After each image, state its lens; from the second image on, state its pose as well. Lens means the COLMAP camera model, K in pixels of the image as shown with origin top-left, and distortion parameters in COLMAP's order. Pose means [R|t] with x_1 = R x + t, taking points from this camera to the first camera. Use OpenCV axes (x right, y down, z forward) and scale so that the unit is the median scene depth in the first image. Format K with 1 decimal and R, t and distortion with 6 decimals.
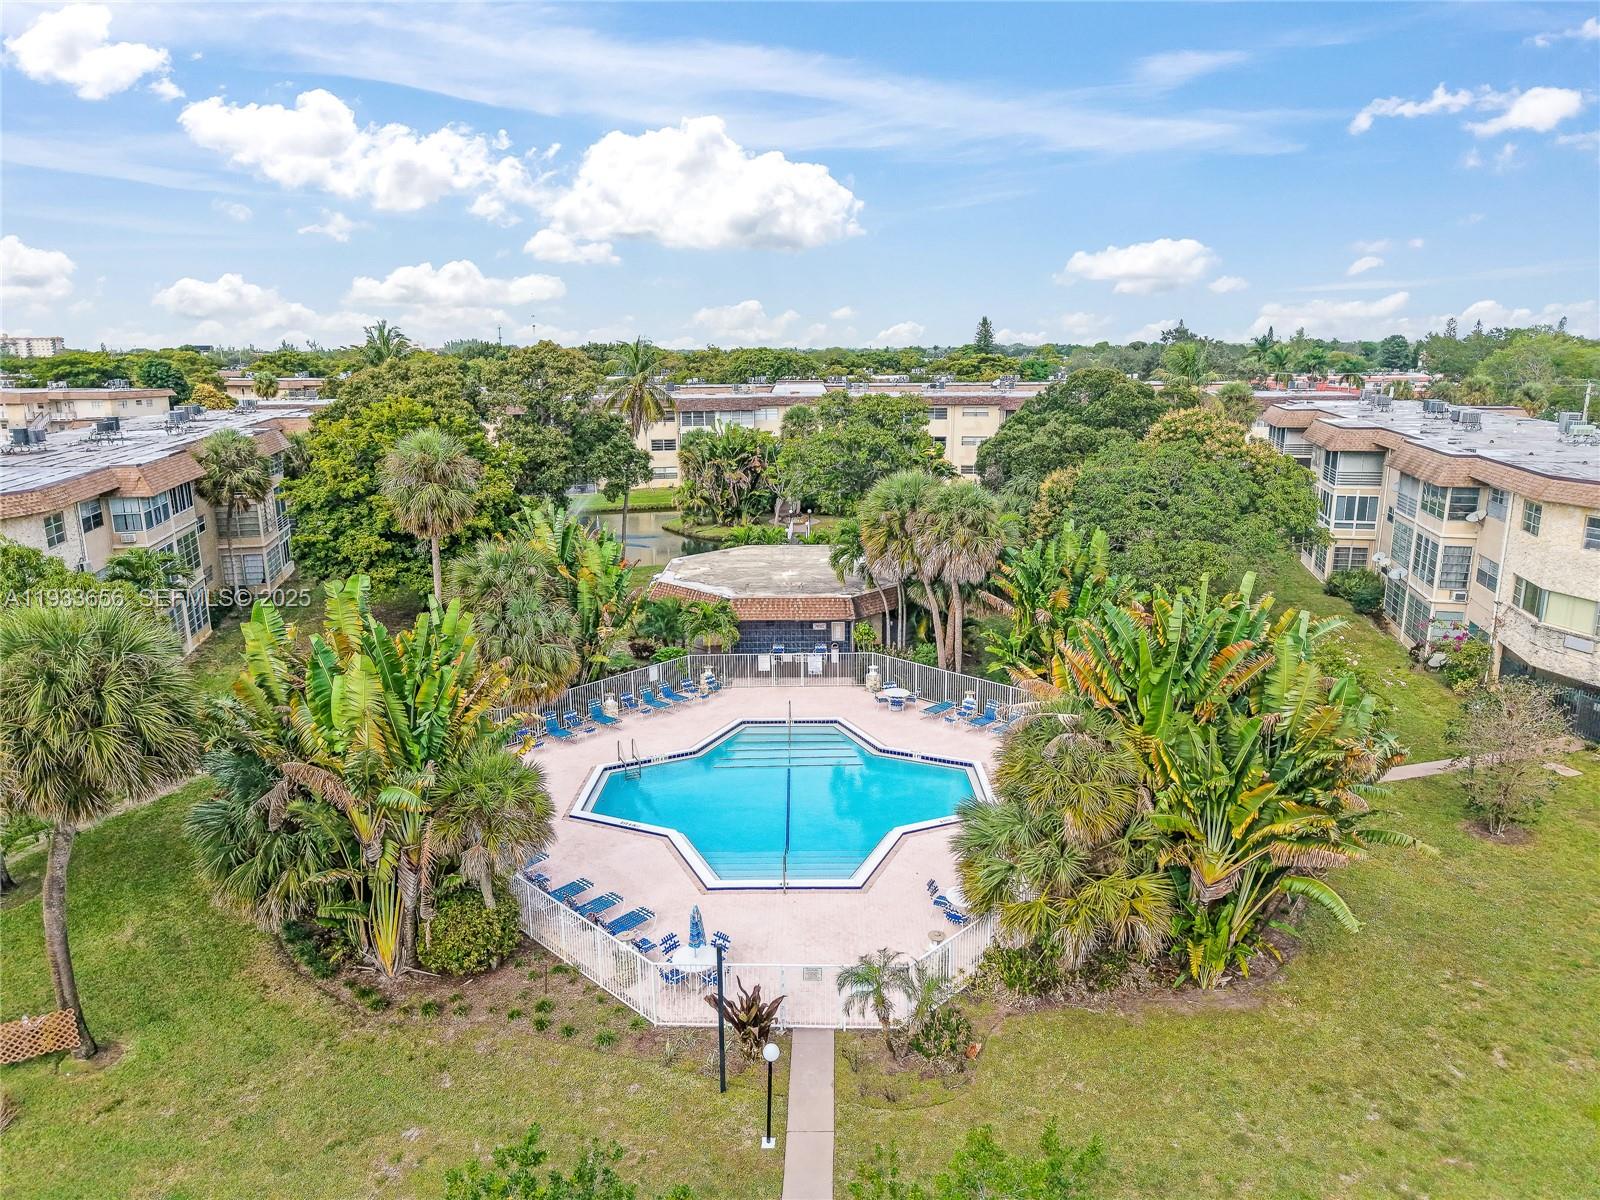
lens RADIAL K [[1122.4, 0, 804.3], [0, 1122.4, 598.3], [0, 0, 1]] dist [-0.001763, -0.005181]
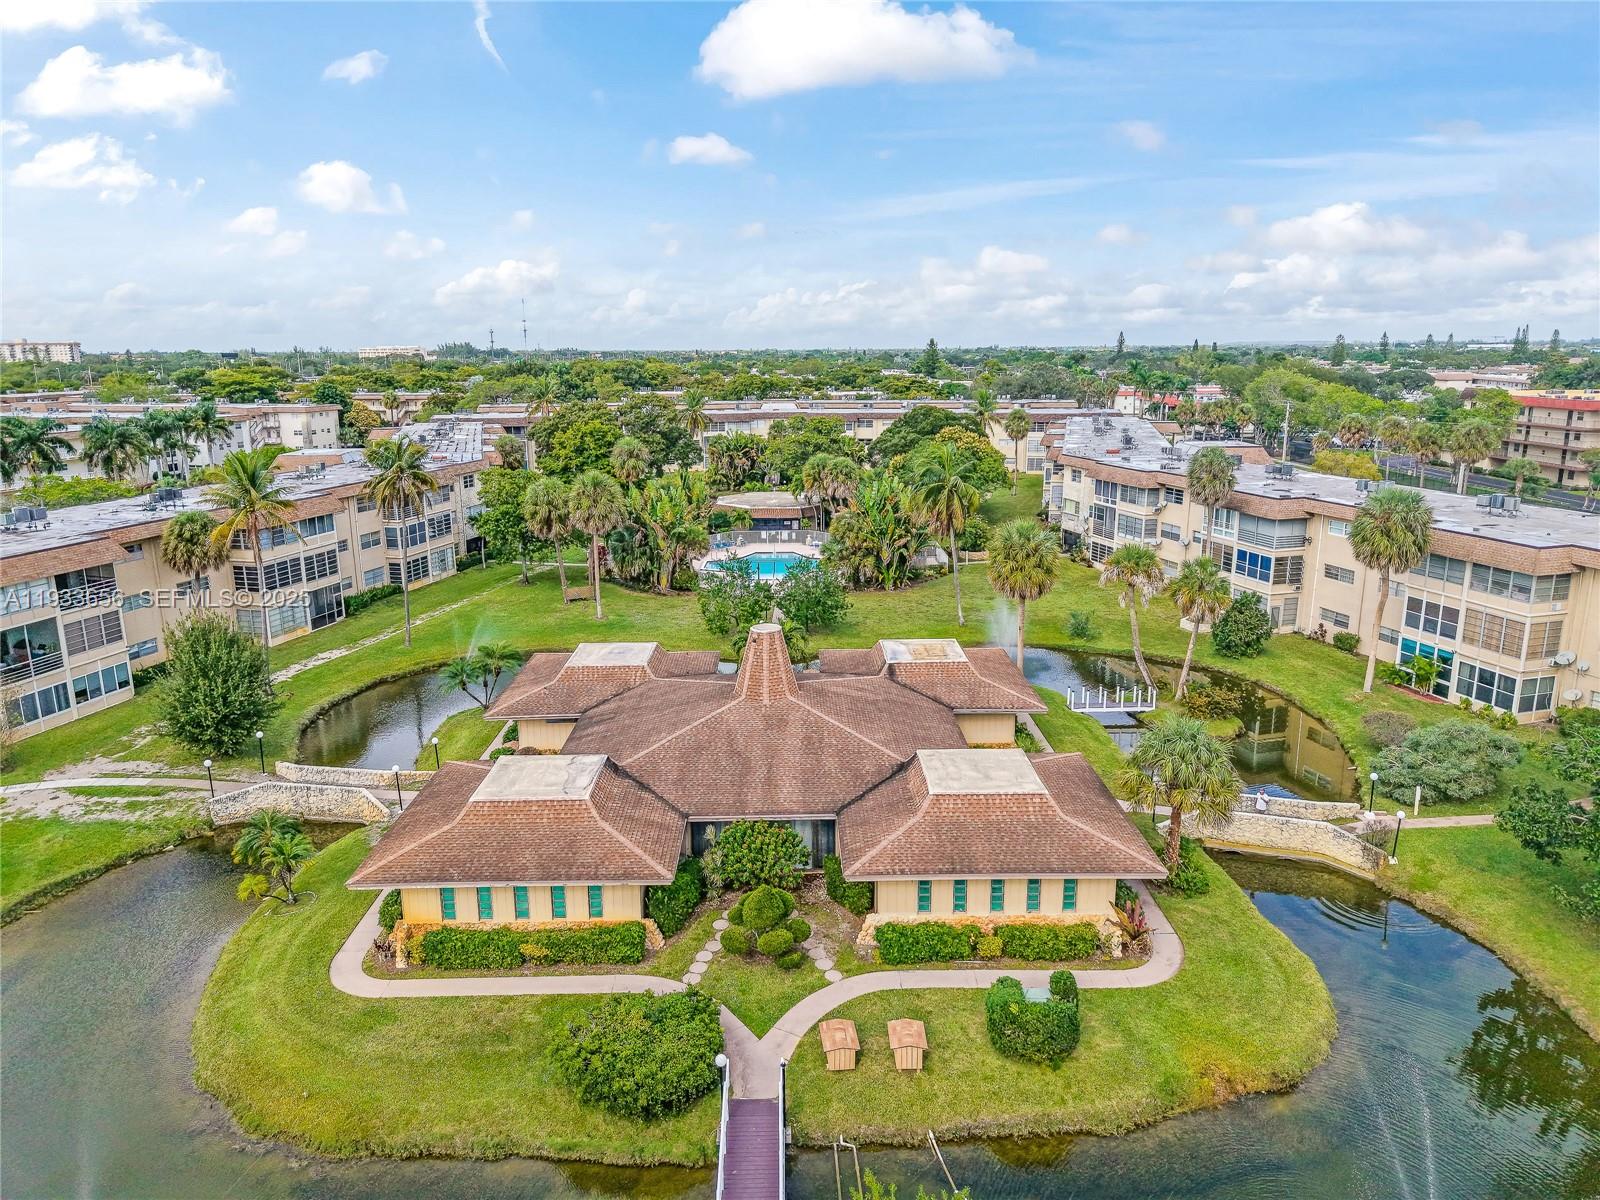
lens RADIAL K [[1122.4, 0, 810.2], [0, 1122.4, 612.7], [0, 0, 1]] dist [-0.001763, -0.005181]
pose [[0.999763, -0.003595, 0.021468, 0.006044], [0.003319, 0.999912, 0.012872, 0.101252], [-0.021512, -0.012798, 0.999687, -0.728567]]
